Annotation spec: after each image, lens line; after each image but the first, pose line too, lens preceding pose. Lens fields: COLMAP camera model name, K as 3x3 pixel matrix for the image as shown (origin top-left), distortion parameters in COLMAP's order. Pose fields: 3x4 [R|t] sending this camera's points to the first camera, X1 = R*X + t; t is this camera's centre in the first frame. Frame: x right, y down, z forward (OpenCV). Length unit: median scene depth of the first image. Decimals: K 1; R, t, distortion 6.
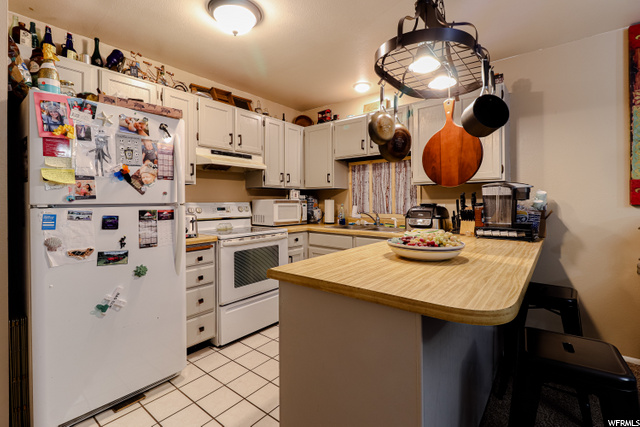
lens RADIAL K [[319.8, 0, 320.0], [0, 319.8, 213.5], [0, 0, 1]] dist [0.002978, -0.000106]
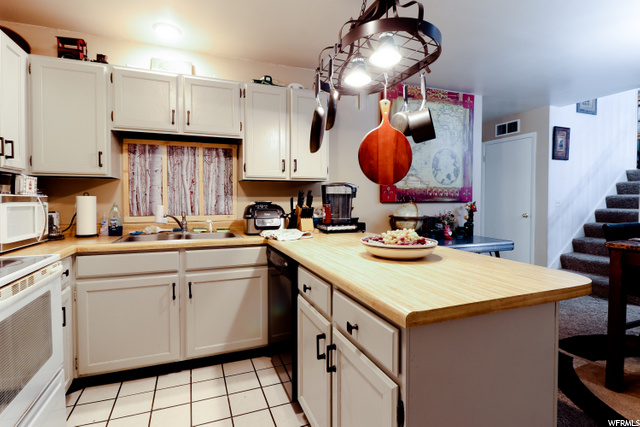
lens RADIAL K [[319.8, 0, 320.0], [0, 319.8, 213.5], [0, 0, 1]] dist [0.002978, -0.000106]
pose [[0.452145, -0.036736, 0.891188, -0.333018], [0.030764, 0.999199, 0.025580, -0.013310], [-0.891414, 0.015850, 0.452913, 0.387552]]
